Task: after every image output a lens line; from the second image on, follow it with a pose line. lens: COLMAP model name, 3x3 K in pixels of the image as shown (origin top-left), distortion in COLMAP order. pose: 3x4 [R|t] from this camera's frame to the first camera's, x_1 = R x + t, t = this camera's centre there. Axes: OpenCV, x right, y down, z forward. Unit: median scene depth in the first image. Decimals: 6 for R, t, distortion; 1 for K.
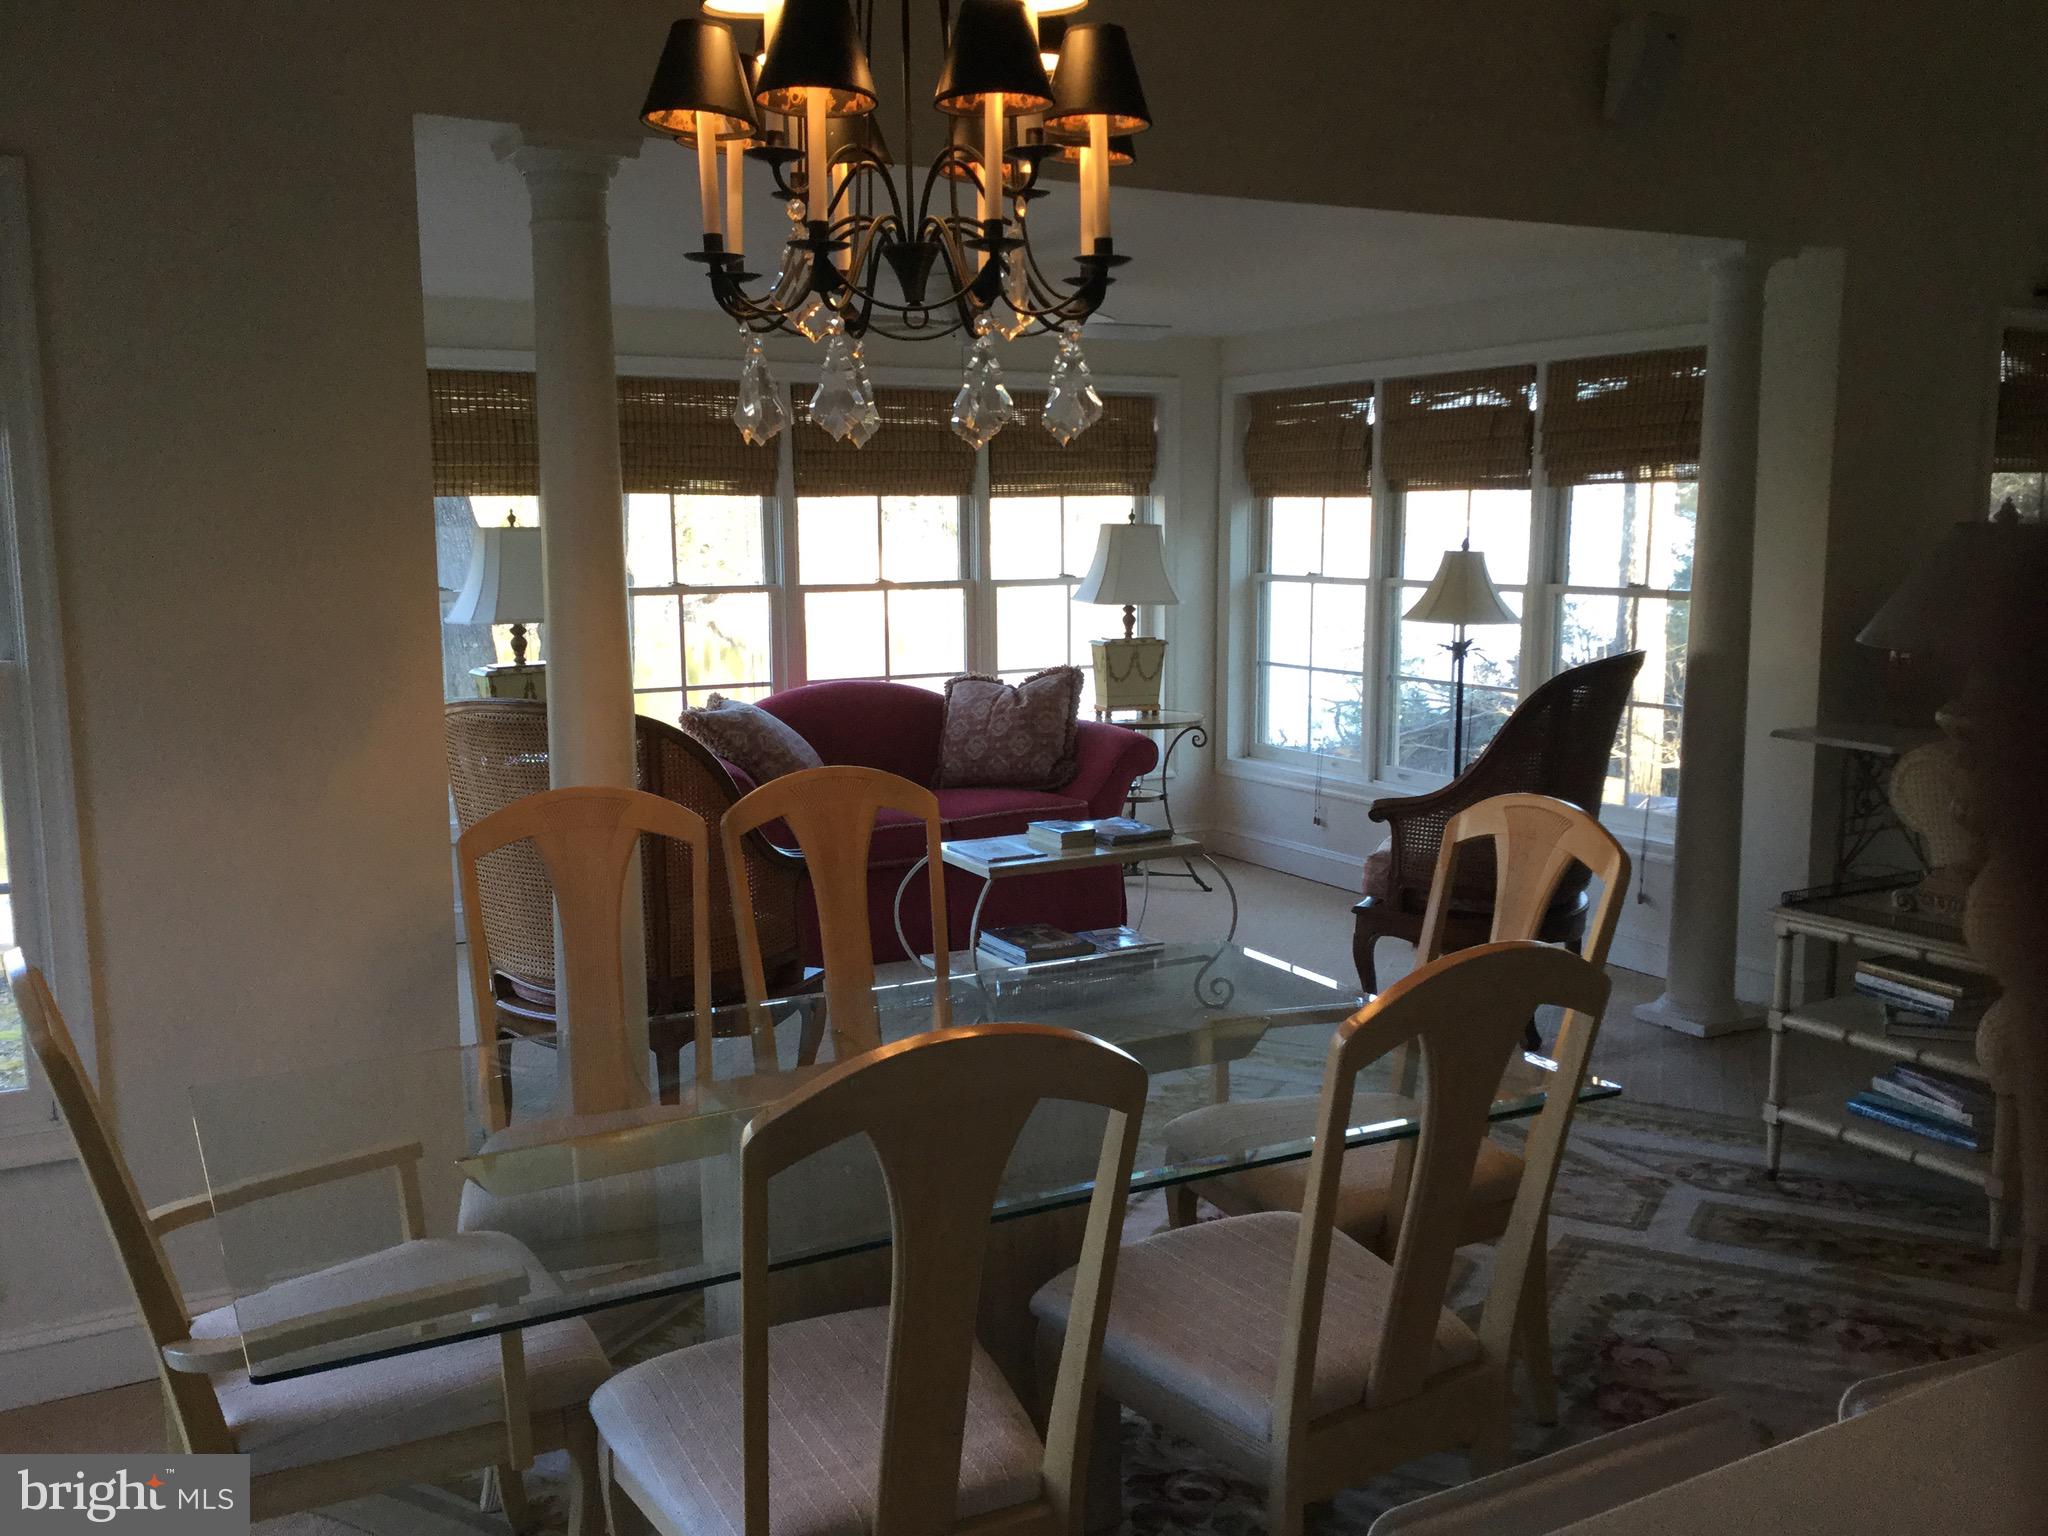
lens RADIAL K [[1806.9, 0, 1024.0], [0, 1806.9, 768.0], [0, 0, 1]] dist [0.072840, -0.004668]
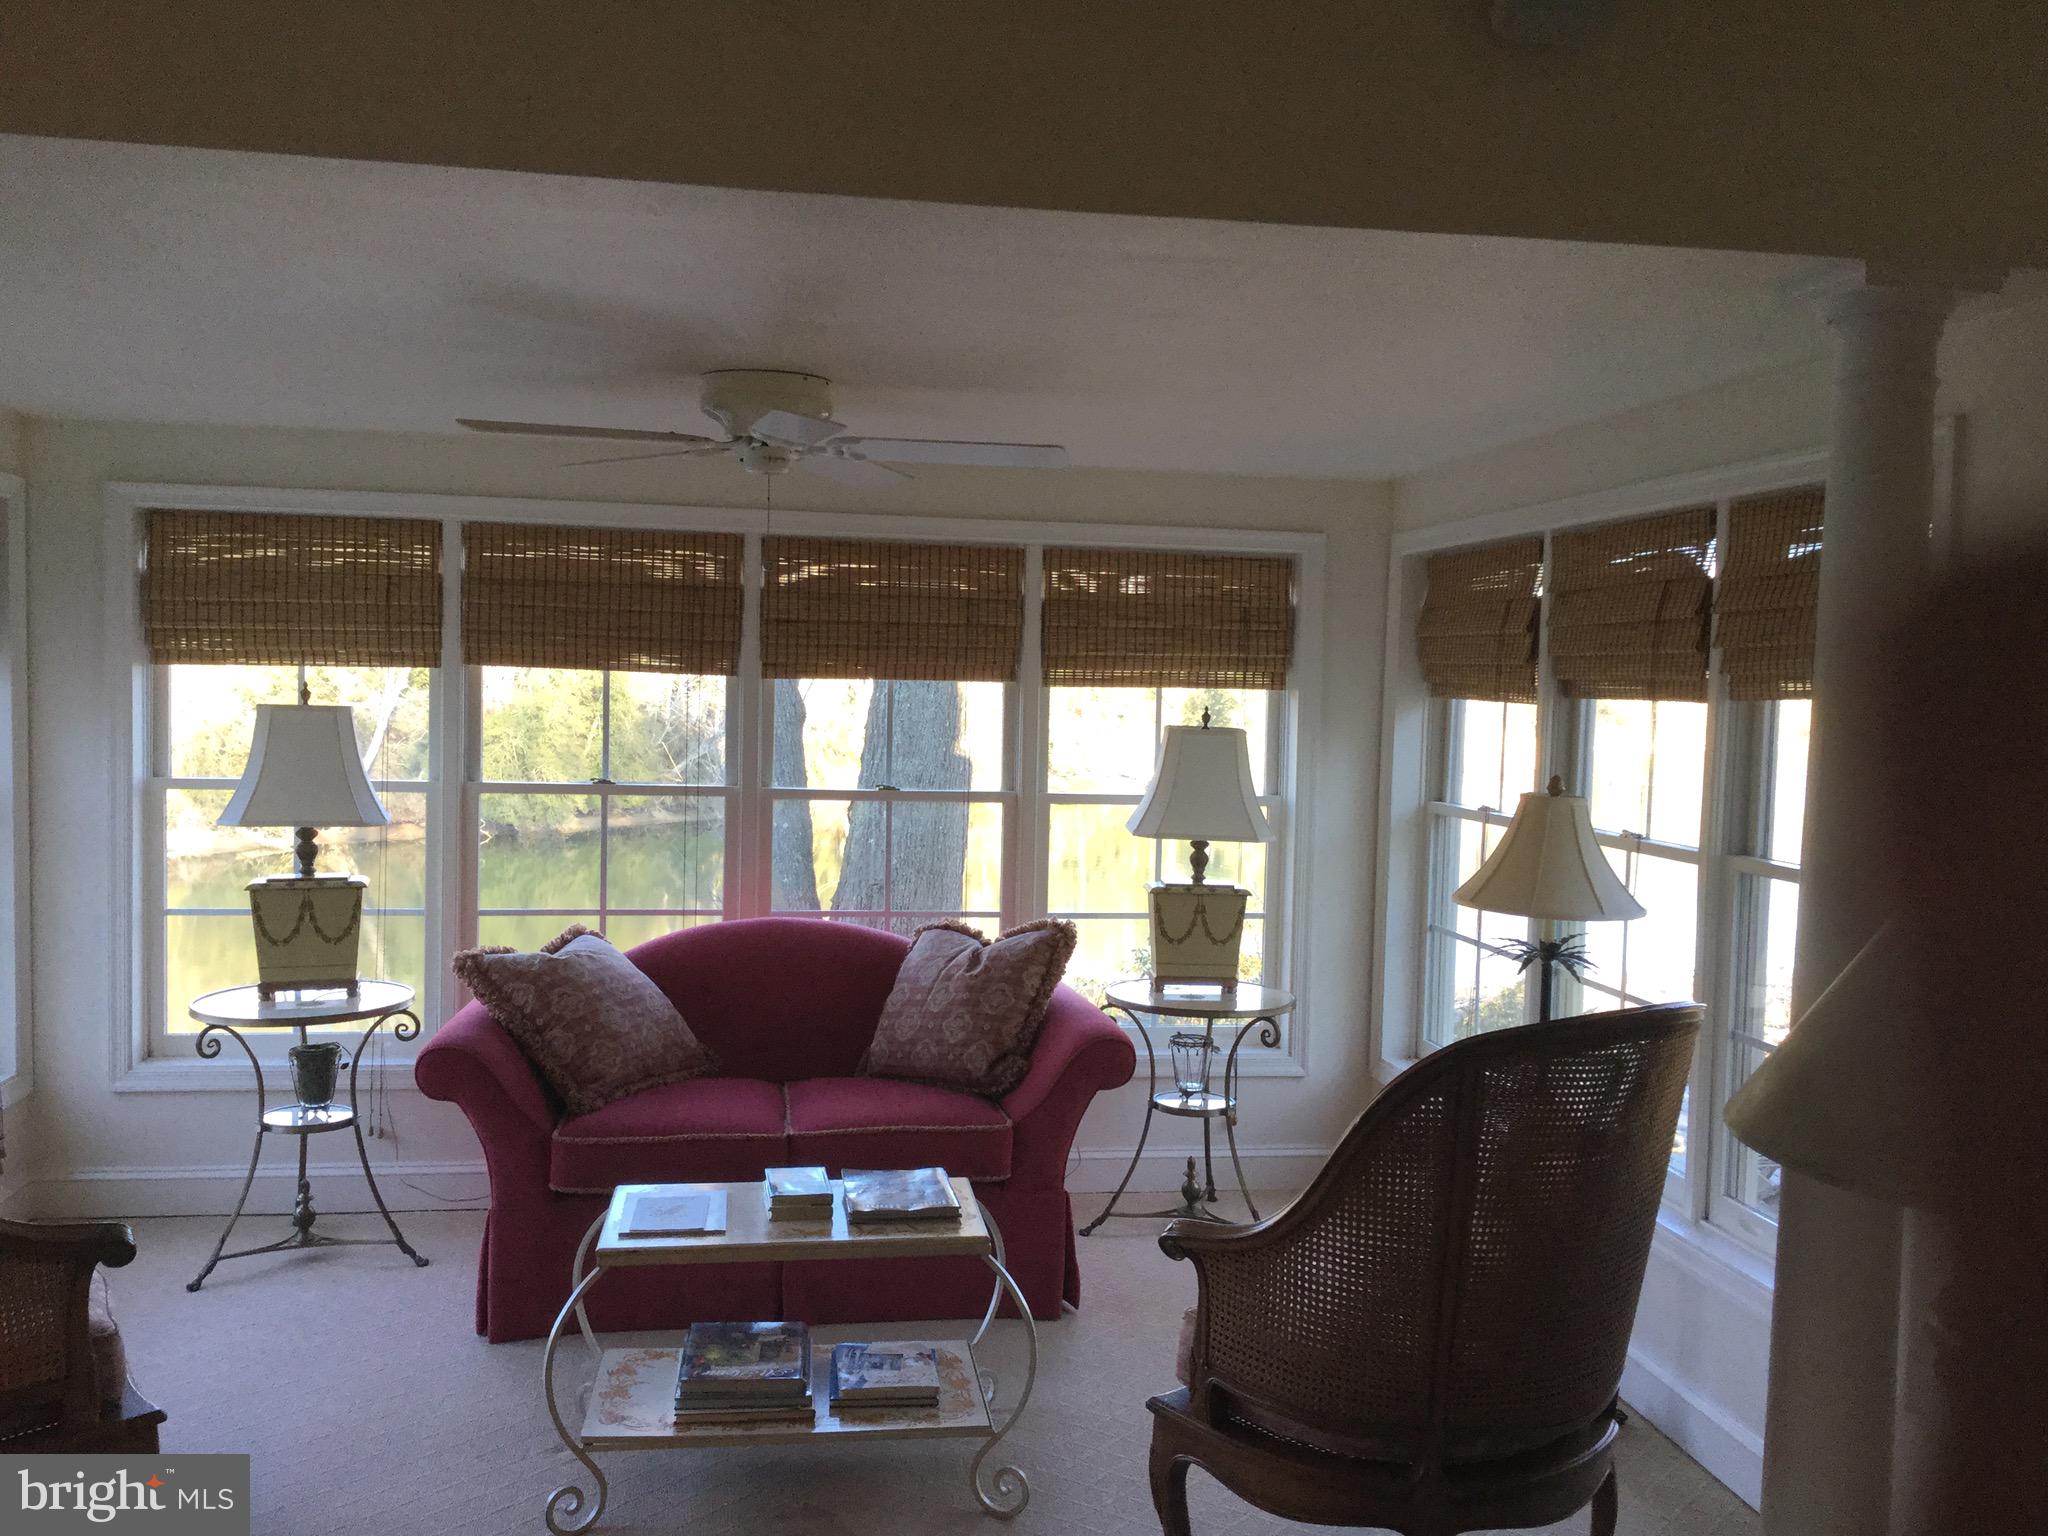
lens RADIAL K [[1806.9, 0, 1024.0], [0, 1806.9, 768.0], [0, 0, 1]] dist [0.072840, -0.004668]
pose [[0.936732, 0.047481, -0.346813, 0.254738], [-0.080538, 0.993412, -0.081524, -0.056087], [0.340657, 0.104297, 0.934385, 0.311153]]
